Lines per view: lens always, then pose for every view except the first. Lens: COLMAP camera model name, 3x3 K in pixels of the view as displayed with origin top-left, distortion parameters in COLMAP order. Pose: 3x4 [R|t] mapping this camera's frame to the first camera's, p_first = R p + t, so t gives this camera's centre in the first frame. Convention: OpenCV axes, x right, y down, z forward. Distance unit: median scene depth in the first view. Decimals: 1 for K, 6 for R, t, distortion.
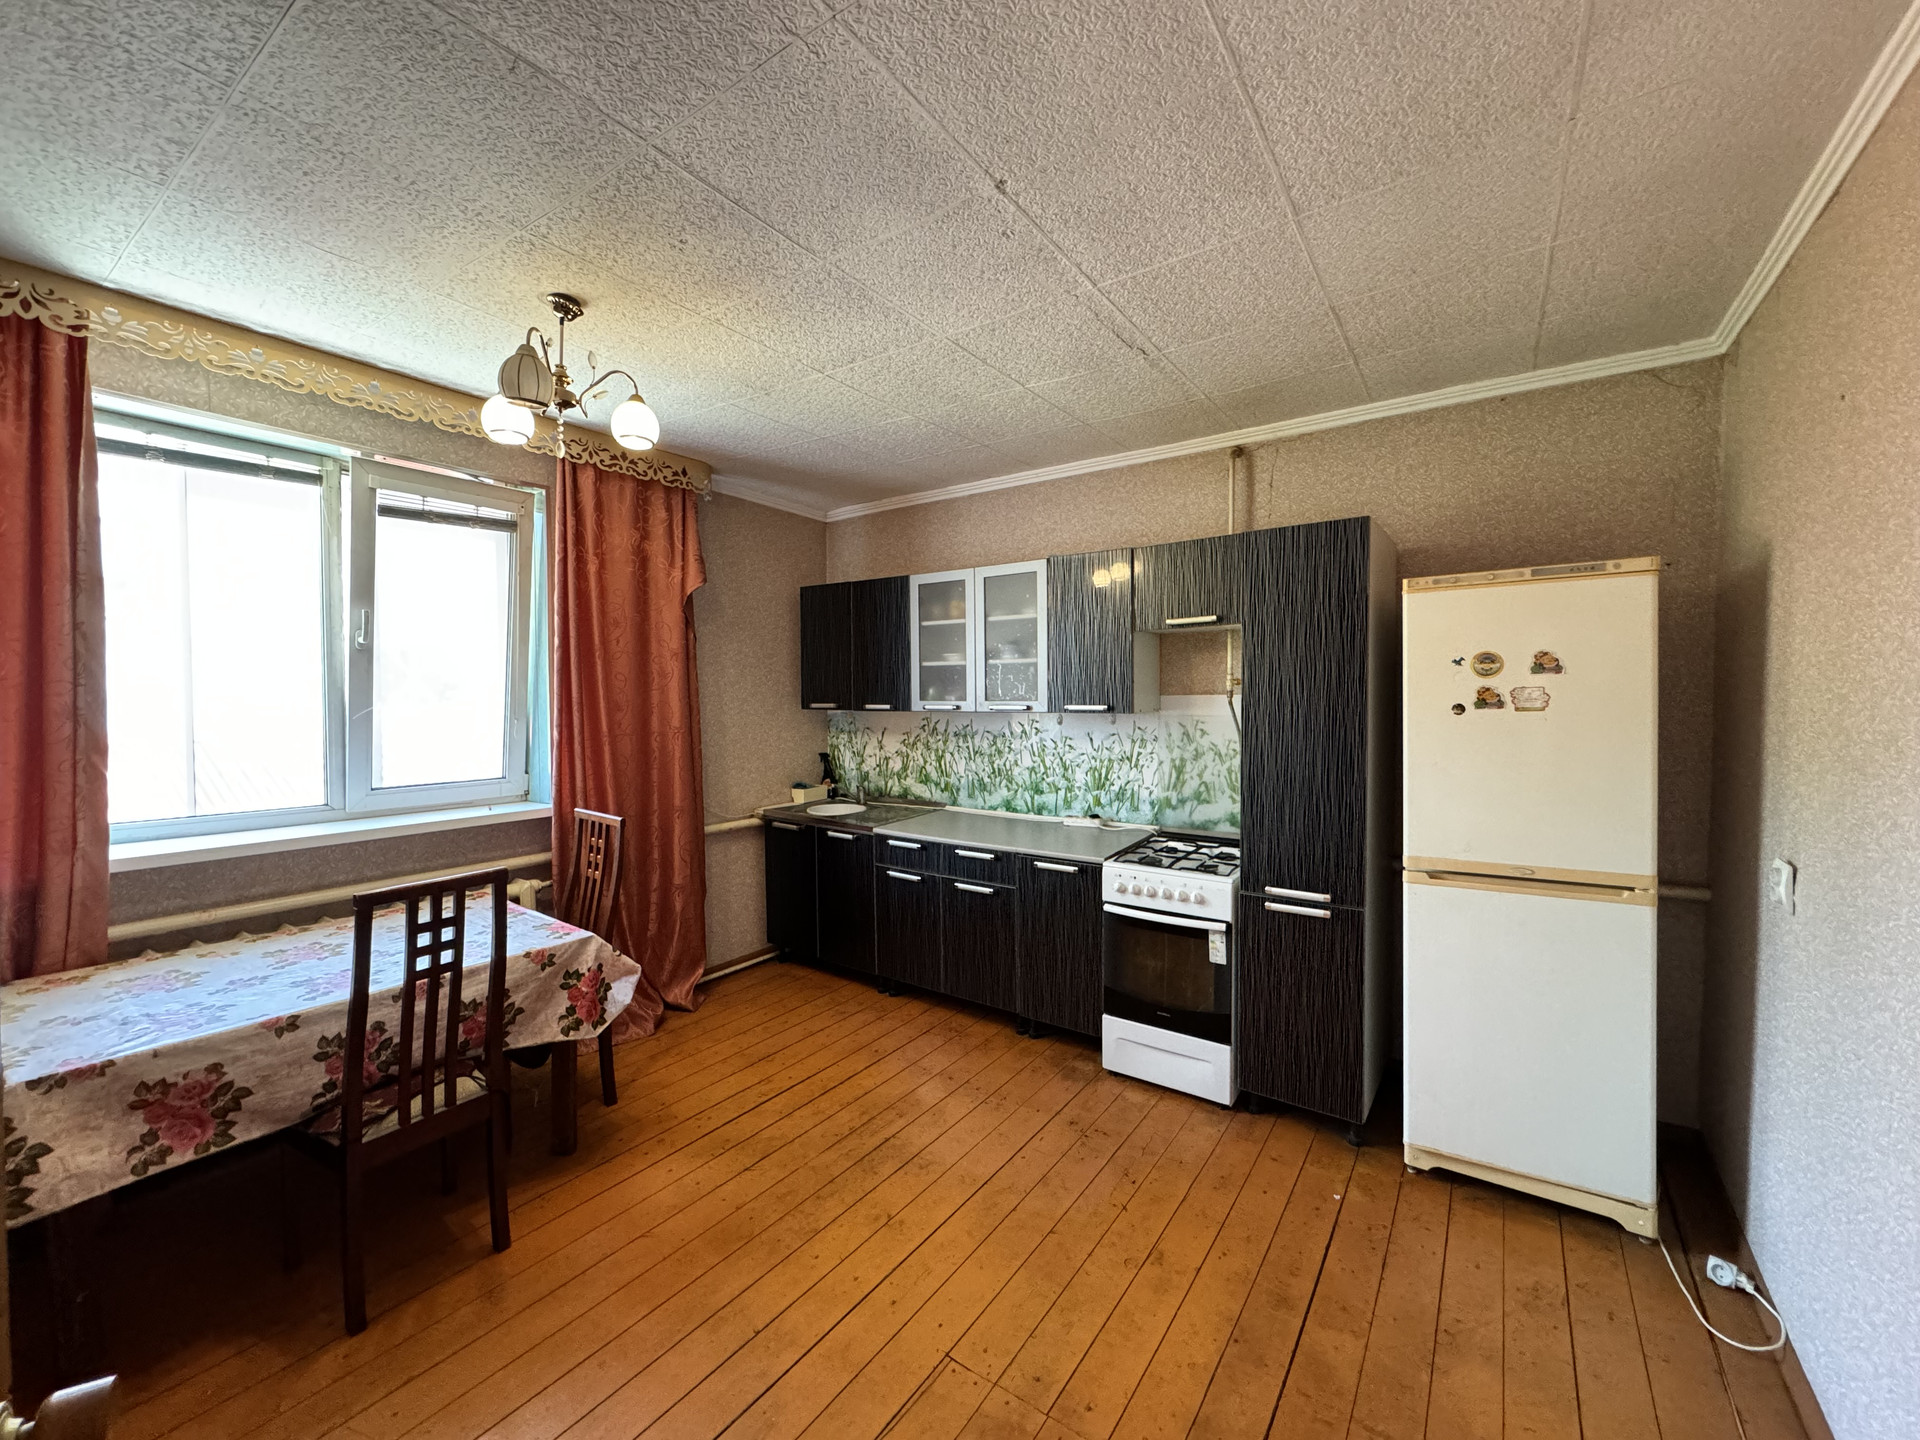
lens RADIAL K [[775.2, 0, 961.6], [0, 775.2, 717.4], [0, 0, 1]] dist [-0.003186, 0.000781]
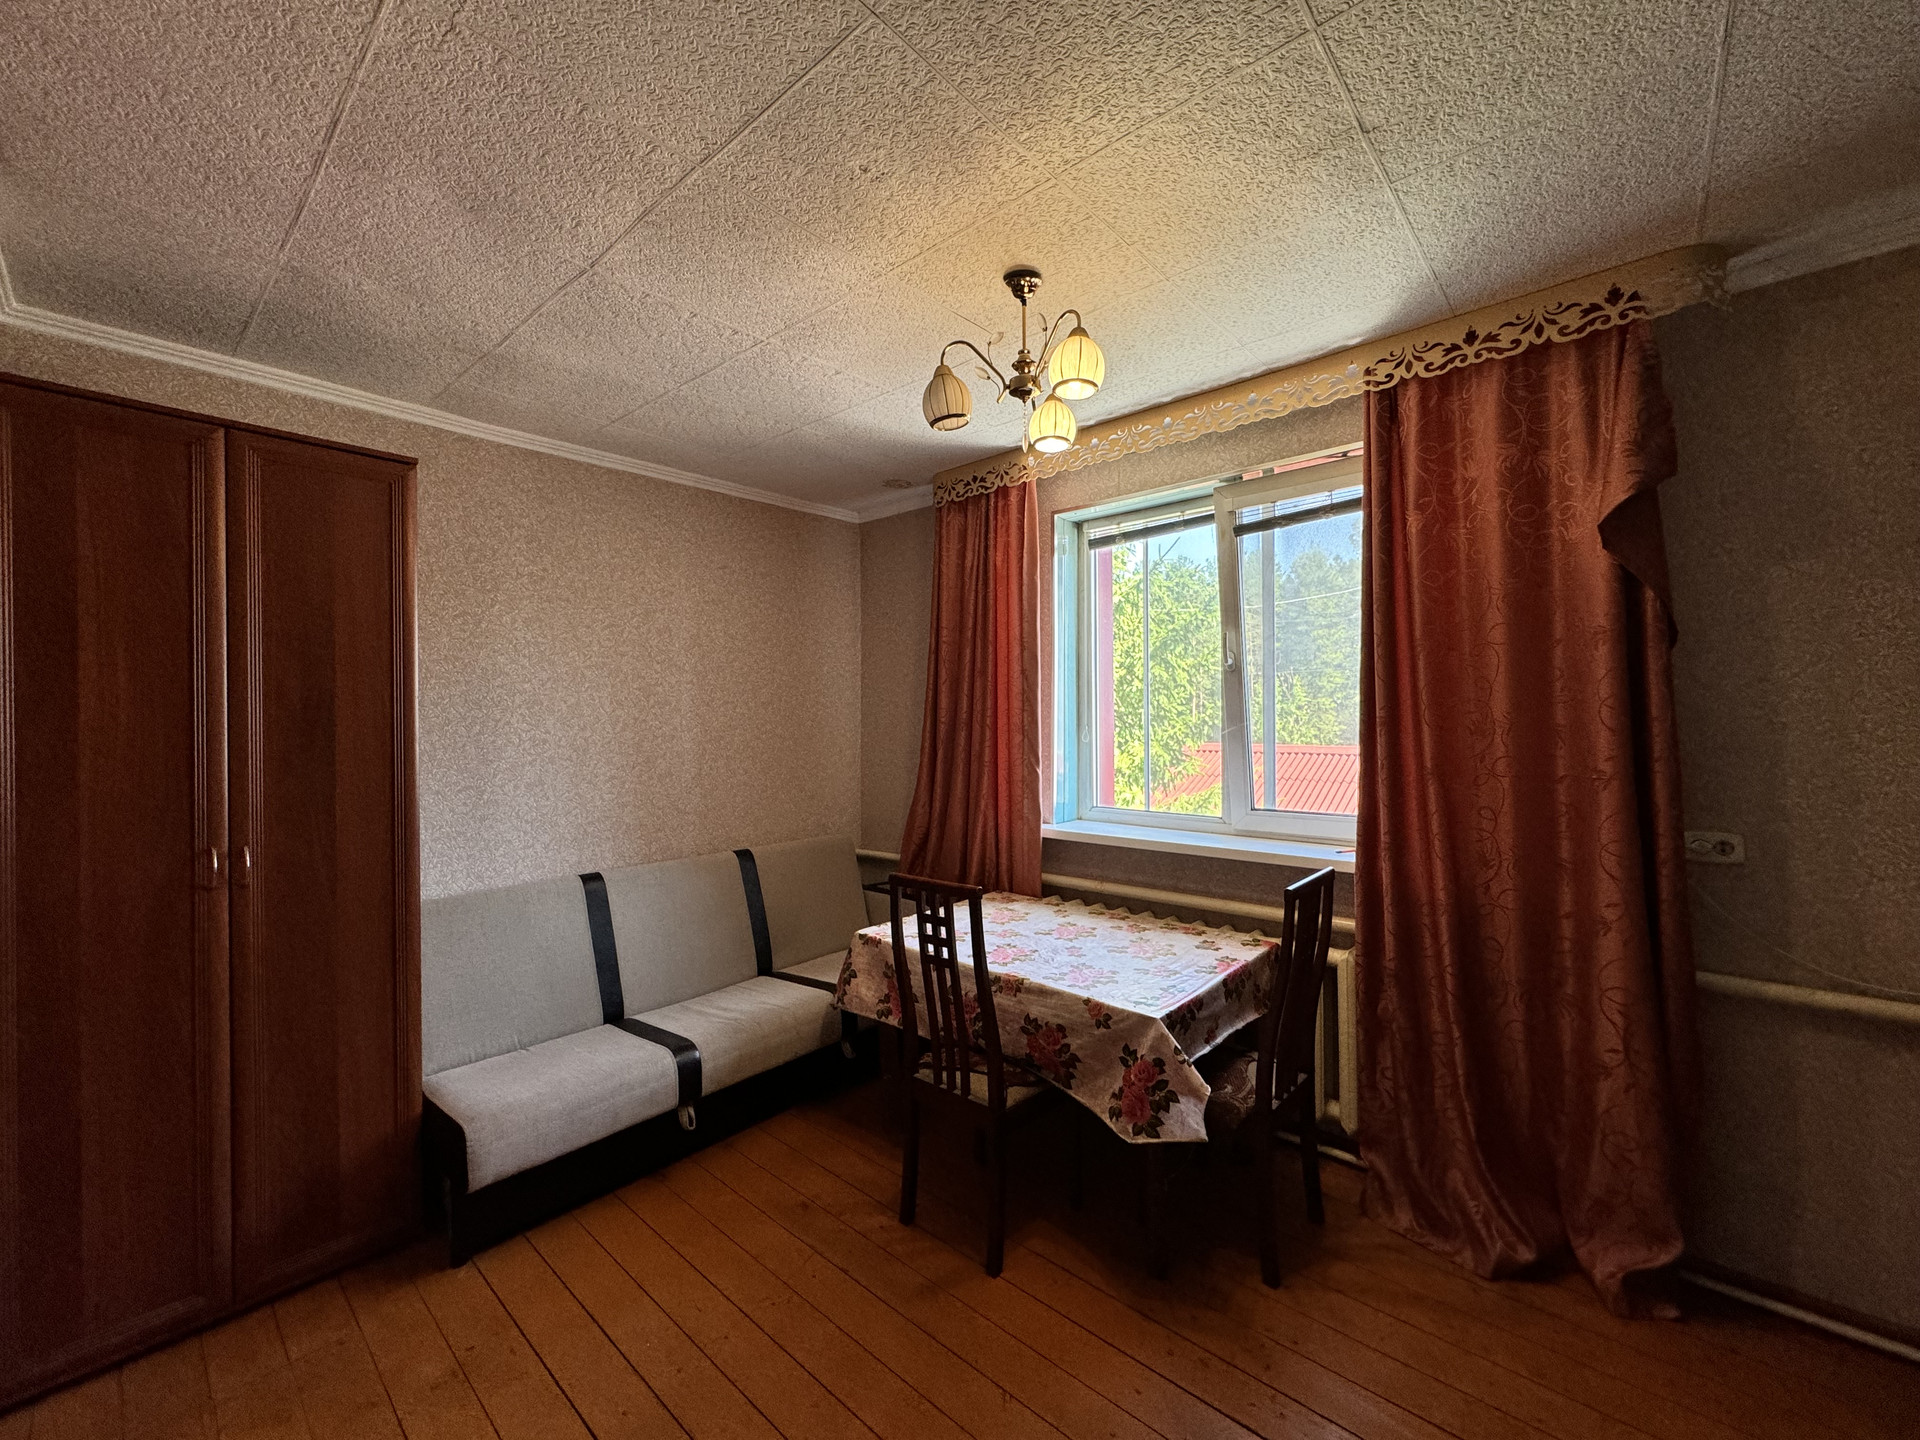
lens RADIAL K [[775.2, 0, 960.2], [0, 775.2, 719.9], [0, 0, 1]] dist [-0.003186, 0.000781]
pose [[-0.126374, 0.000363, -0.991983, 0.330200], [-0.022374, 0.999744, 0.003216, -0.020545], [0.991730, 0.022601, -0.126334, 0.891524]]
